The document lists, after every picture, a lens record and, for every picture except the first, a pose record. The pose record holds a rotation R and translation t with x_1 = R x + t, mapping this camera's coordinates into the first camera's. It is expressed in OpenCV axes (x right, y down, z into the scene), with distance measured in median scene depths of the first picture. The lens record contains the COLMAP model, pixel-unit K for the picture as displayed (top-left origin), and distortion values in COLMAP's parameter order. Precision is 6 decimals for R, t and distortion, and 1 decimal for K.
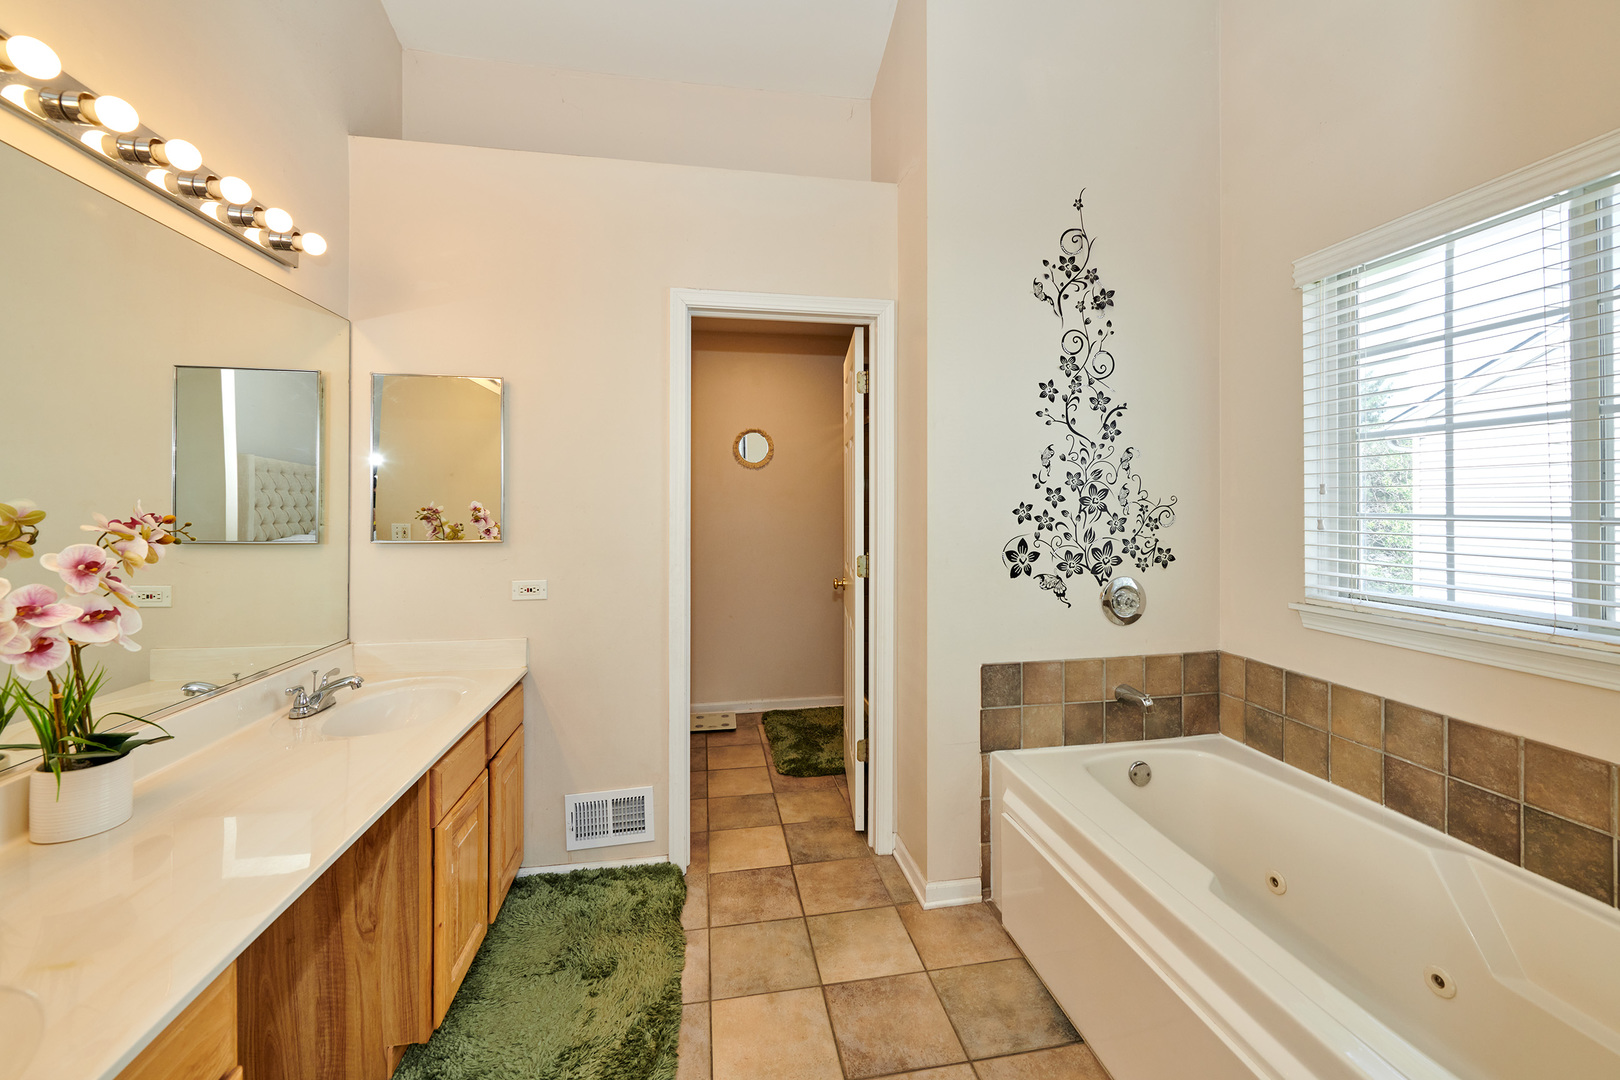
lens RADIAL K [[627.0, 0, 806.0], [0, 627.0, 503.8], [0, 0, 1]] dist [-0.001014, -0.000009]
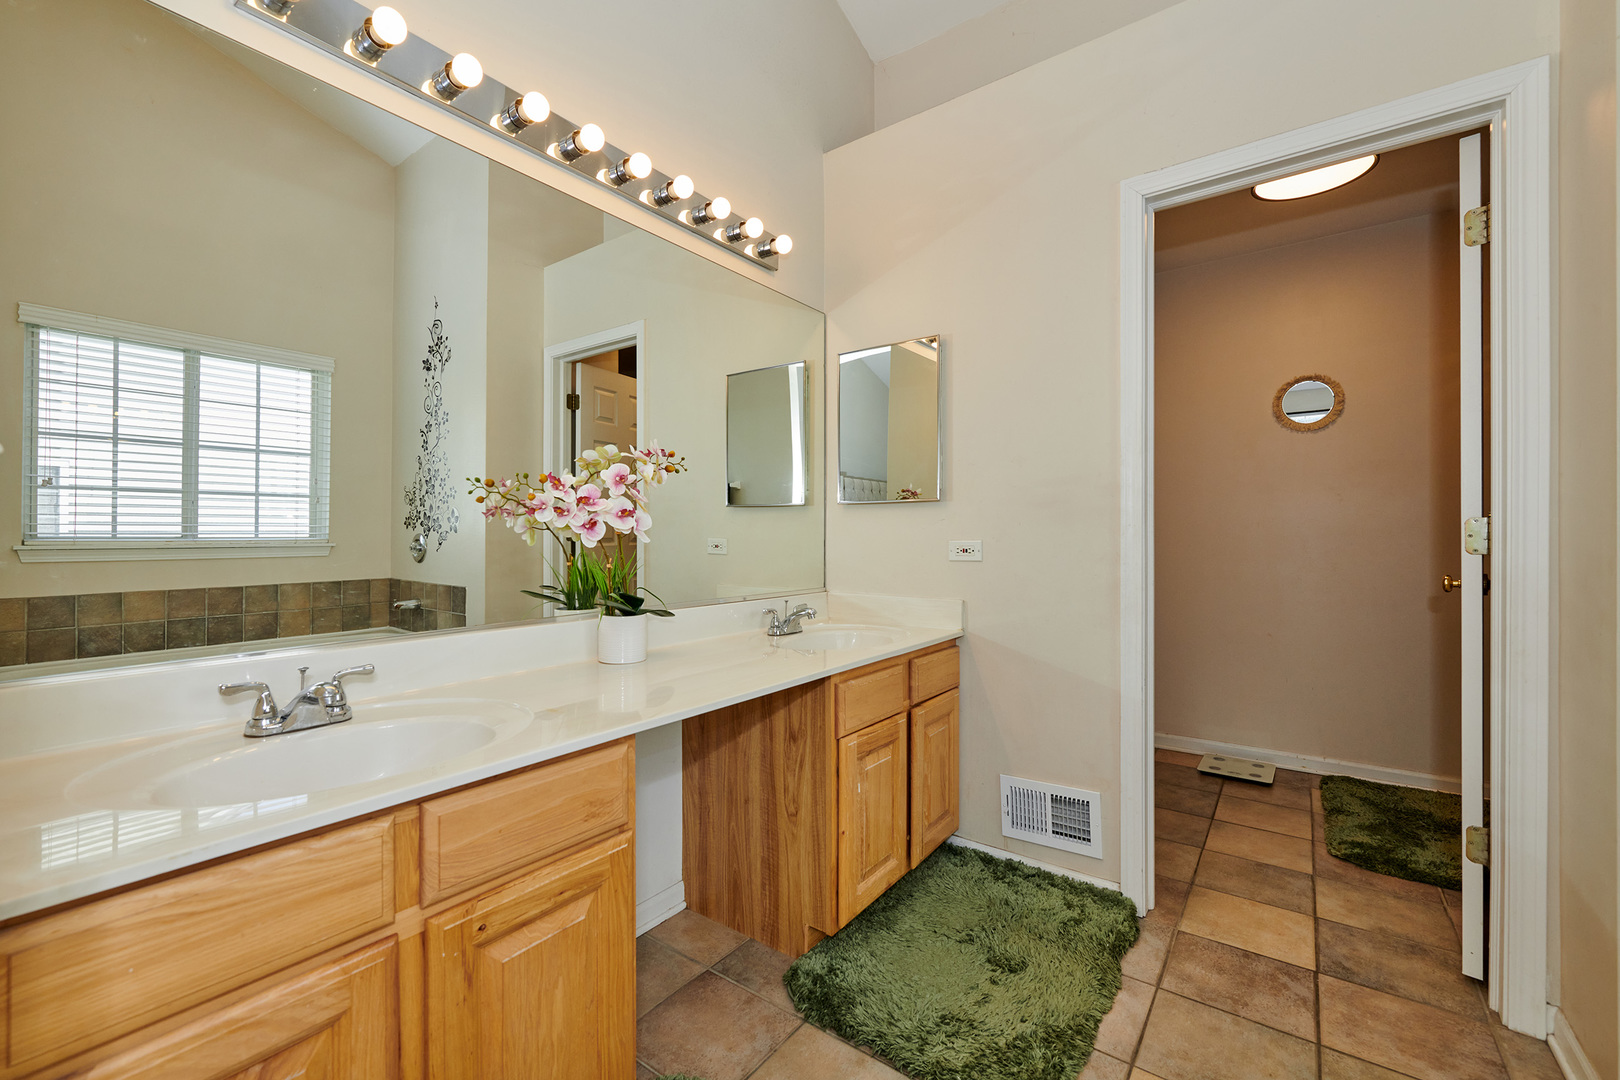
lens RADIAL K [[661.0, 0, 806.0], [0, 661.0, 539.6], [0, 0, 1]] dist [0.002292, 0.000007]
pose [[0.690244, -0.001626, -0.723575, 0.123647], [0.004753, 0.999986, 0.002287, 0.116833], [0.723562, -0.005017, 0.690242, 0.124095]]
